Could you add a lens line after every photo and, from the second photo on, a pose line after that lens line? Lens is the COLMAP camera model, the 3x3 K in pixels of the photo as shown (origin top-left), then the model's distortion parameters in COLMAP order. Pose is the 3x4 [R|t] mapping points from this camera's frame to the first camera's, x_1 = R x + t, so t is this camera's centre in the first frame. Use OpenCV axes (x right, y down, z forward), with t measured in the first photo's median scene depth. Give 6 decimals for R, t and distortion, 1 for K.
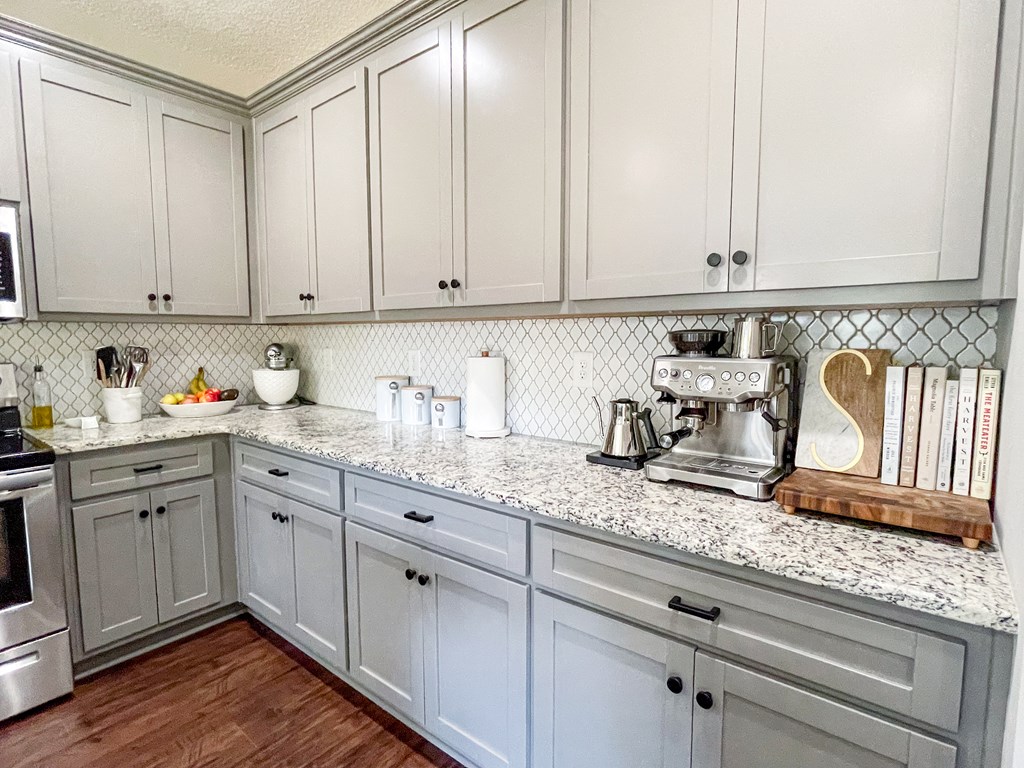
lens RADIAL K [[520.6, 0, 509.4], [0, 520.6, 381.0], [0, 0, 1]] dist [-0.000488, 0.000882]
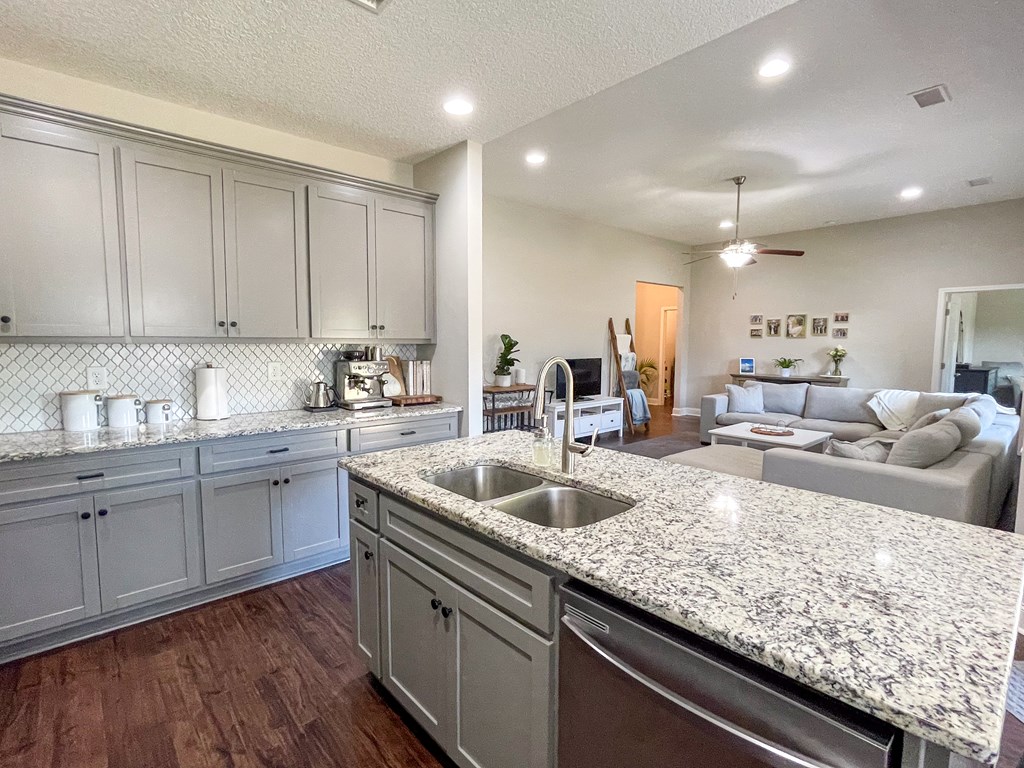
lens RADIAL K [[503.6, 0, 511.3], [0, 503.6, 382.1], [0, 0, 1]] dist [-0.015473, 0.015499]
pose [[0.172352, -0.079150, 0.981850, -1.252886], [0.081082, 0.994524, 0.065939, -0.028226], [-0.981693, 0.068245, 0.177825, -0.123862]]
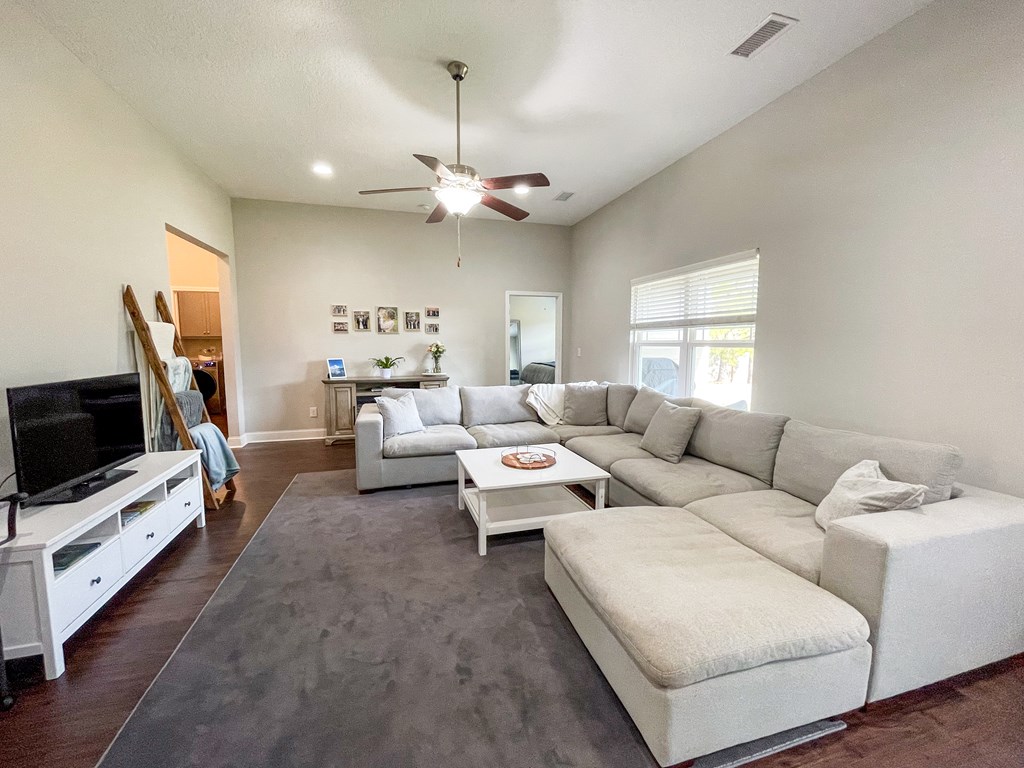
lens RADIAL K [[417.4, 0, 508.3], [0, 417.4, 382.2], [0, 0, 1]] dist [-0.001411, 0.002301]
pose [[-0.815980, -0.054716, 0.575485, 0.482550], [0.050353, 0.984999, 0.165047, -0.033808], [-0.575883, 0.163653, -0.800985, 0.216910]]
